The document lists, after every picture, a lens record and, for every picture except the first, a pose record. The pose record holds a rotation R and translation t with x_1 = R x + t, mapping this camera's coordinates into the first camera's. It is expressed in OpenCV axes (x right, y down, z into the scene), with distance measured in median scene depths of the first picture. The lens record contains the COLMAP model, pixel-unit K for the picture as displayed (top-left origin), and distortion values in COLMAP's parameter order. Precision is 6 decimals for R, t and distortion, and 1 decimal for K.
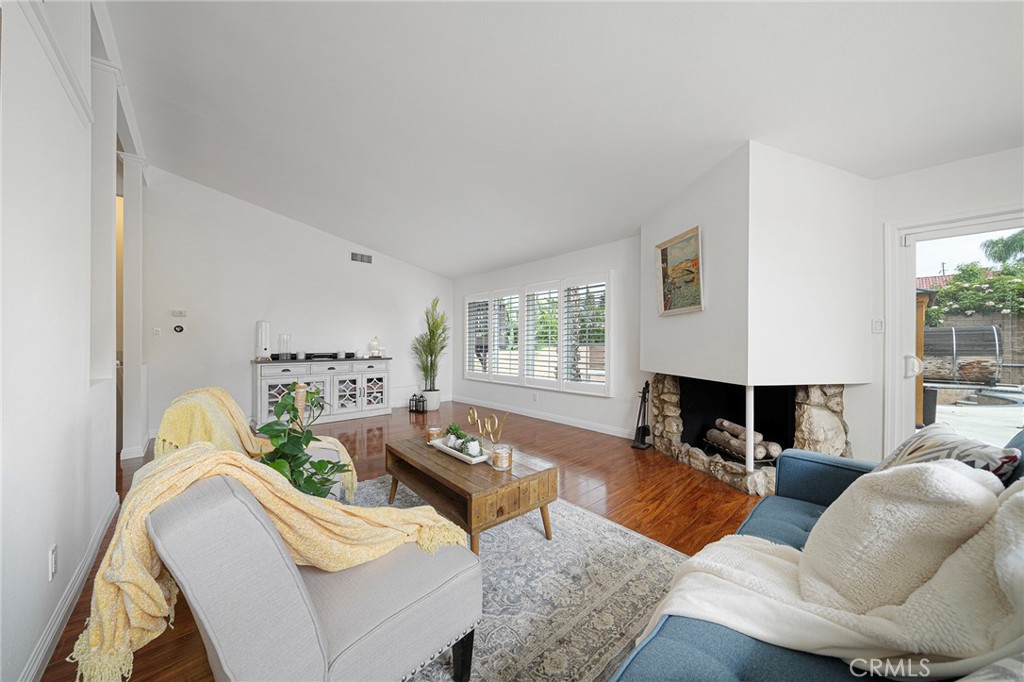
lens RADIAL K [[351.1, 0, 501.7], [0, 351.1, 339.8], [0, 0, 1]] dist [-0.010010, -0.000217]
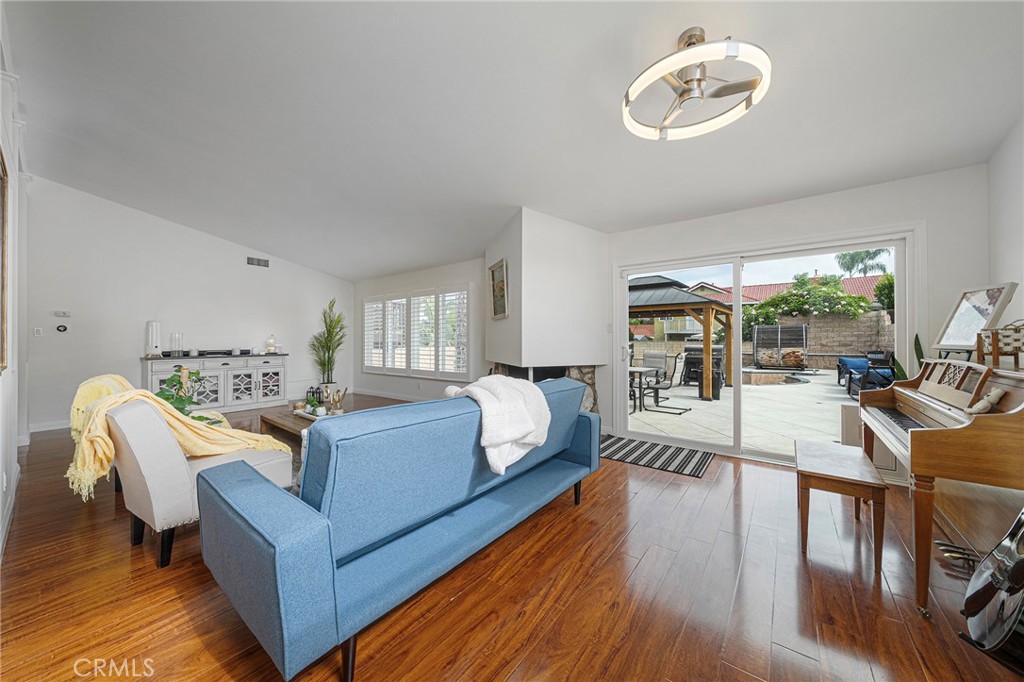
lens RADIAL K [[351.1, 0, 501.7], [0, 351.1, 339.8], [0, 0, 1]] dist [-0.010010, -0.000217]
pose [[0.981666, -0.006530, 0.190496, 0.145887], [0.004667, 0.999937, 0.010225, -0.001969], [-0.190551, -0.009149, 0.981635, -0.222844]]
